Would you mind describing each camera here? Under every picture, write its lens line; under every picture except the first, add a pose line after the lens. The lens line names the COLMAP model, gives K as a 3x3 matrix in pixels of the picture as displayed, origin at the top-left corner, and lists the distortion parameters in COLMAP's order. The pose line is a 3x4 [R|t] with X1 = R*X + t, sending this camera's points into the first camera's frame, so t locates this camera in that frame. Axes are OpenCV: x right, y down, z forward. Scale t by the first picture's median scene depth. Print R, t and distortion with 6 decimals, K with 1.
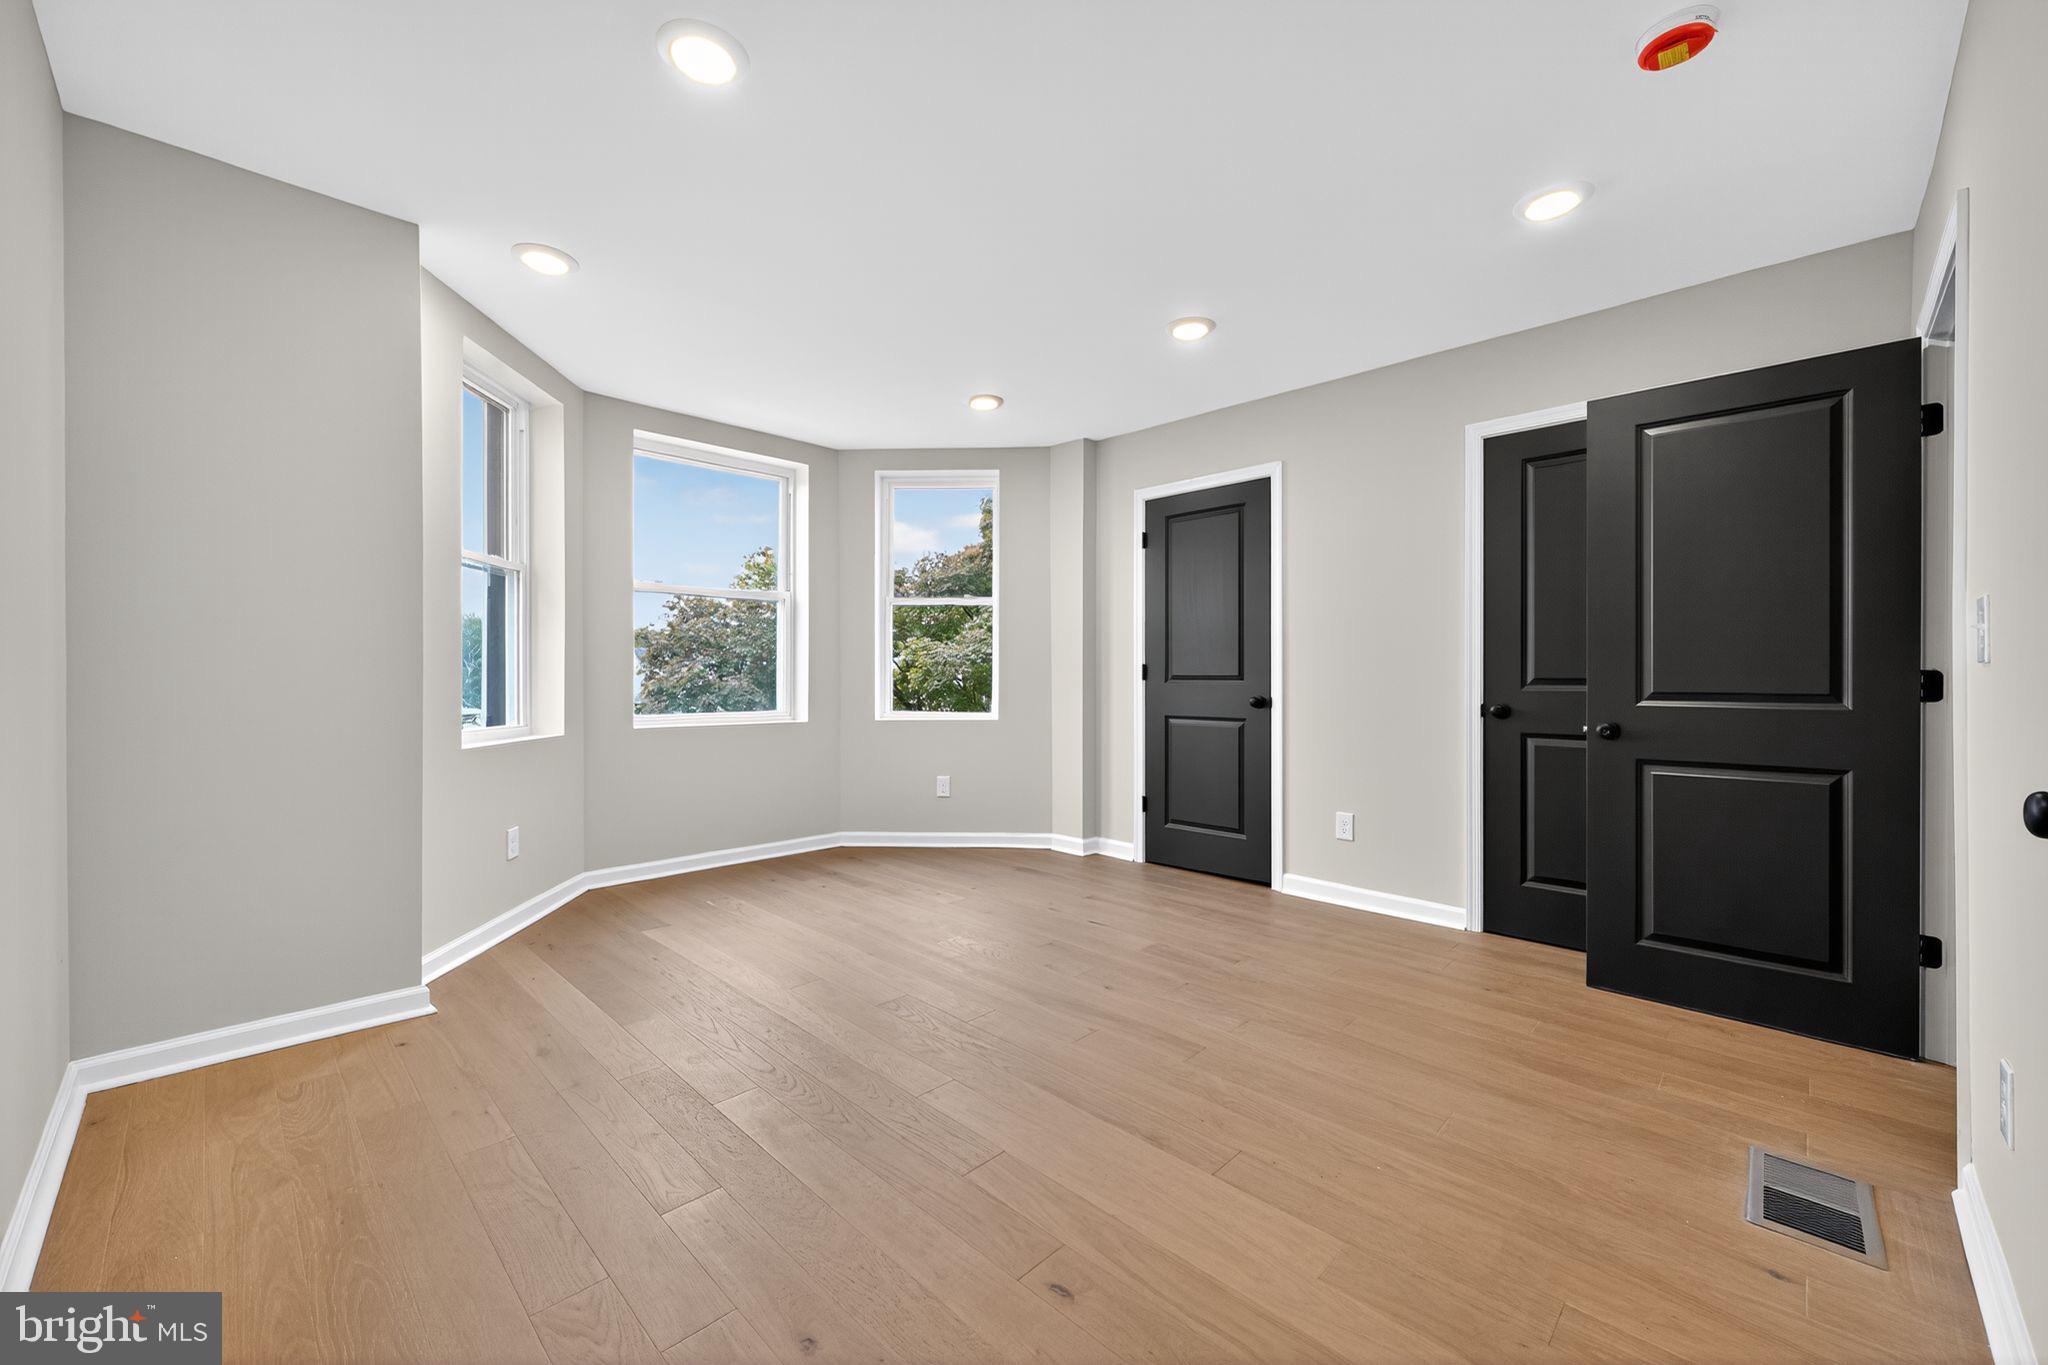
lens RADIAL K [[802.7, 0, 1023.0], [0, 802.7, 677.4], [0, 0, 1]] dist [-0.000333, 0.000026]
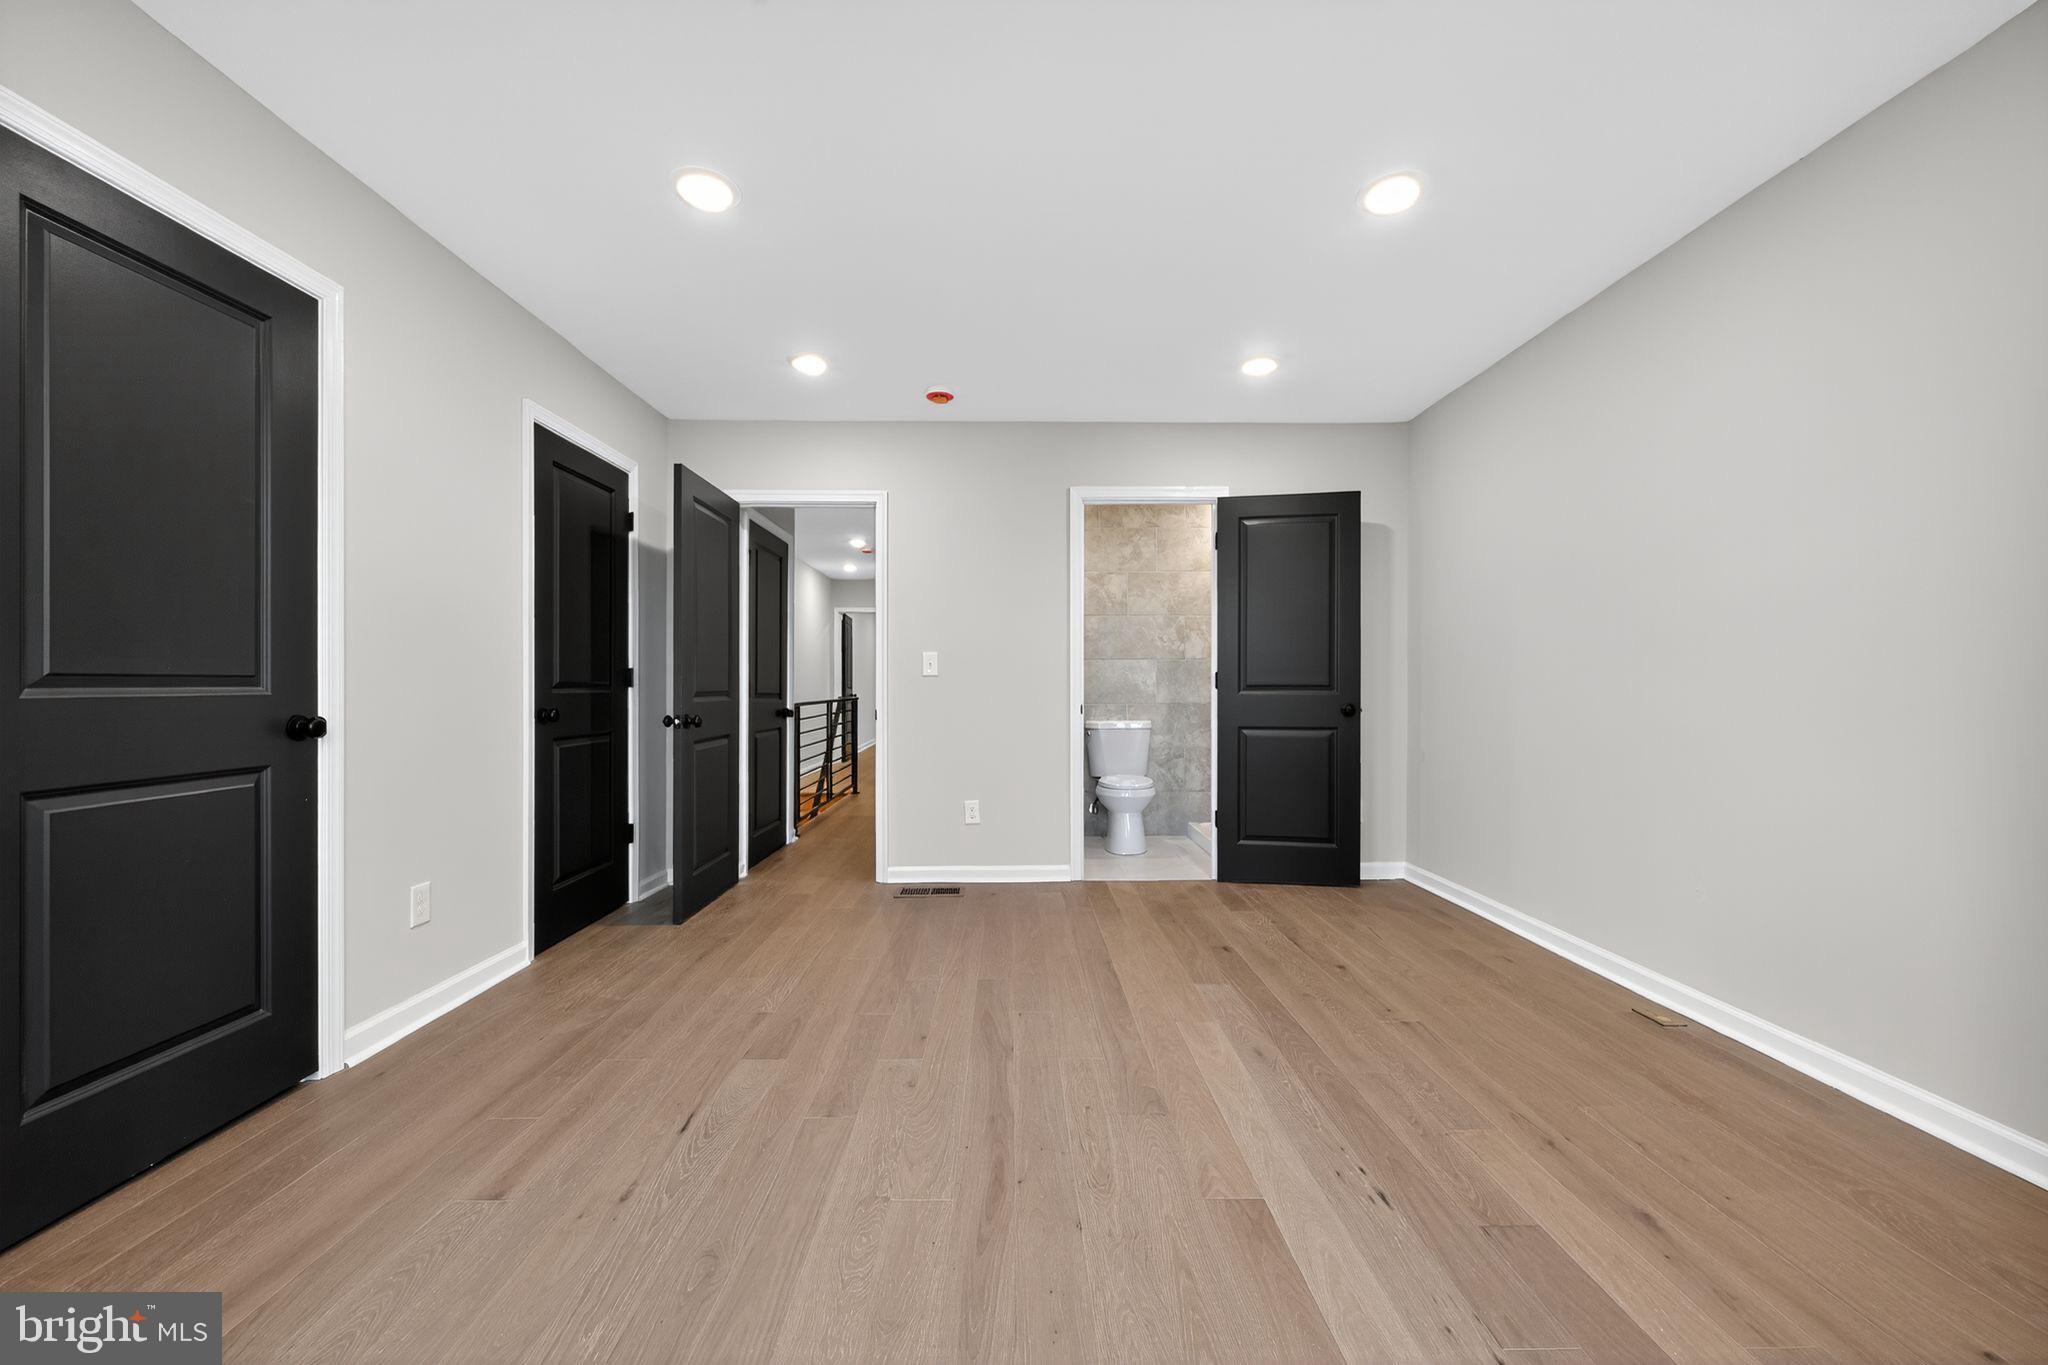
lens RADIAL K [[802.7, 0, 1023.0], [0, 802.7, 677.4], [0, 0, 1]] dist [-0.000333, 0.000026]
pose [[-0.716970, 0.003841, 0.697094, -0.470360], [-0.000205, 0.999984, -0.005721, 0.001593], [-0.697104, -0.004245, -0.716957, 1.264485]]
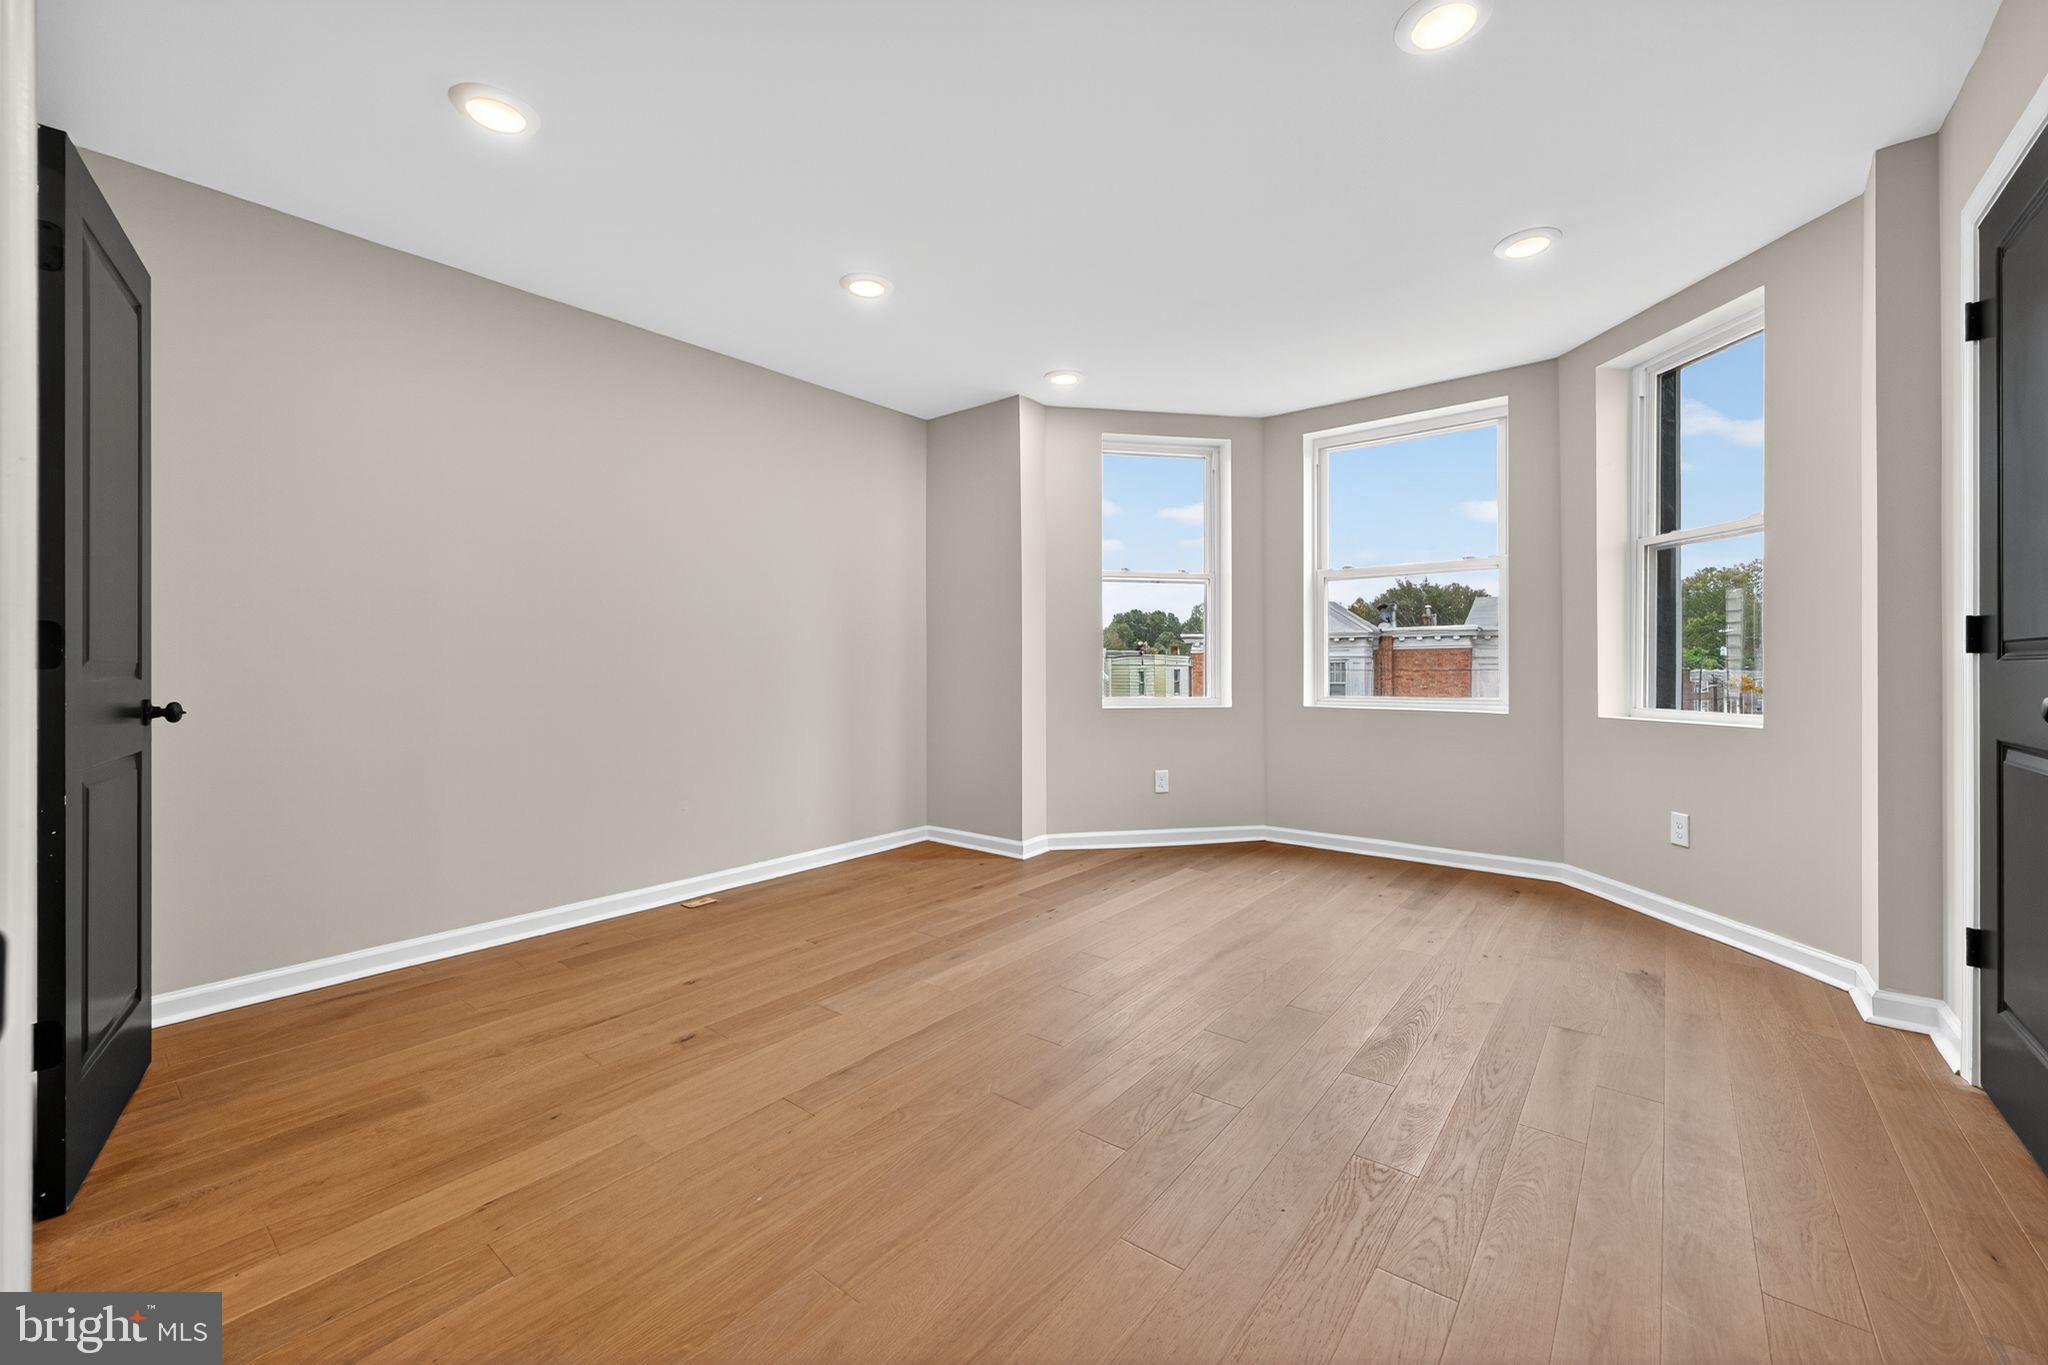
lens RADIAL K [[802.7, 0, 1023.0], [0, 802.7, 677.4], [0, 0, 1]] dist [-0.000333, 0.000026]
pose [[0.100361, 0.011035, -0.994890, 0.703525], [0.002516, 0.999932, 0.011345, 0.011911], [0.994948, -0.003642, 0.100327, 0.626177]]
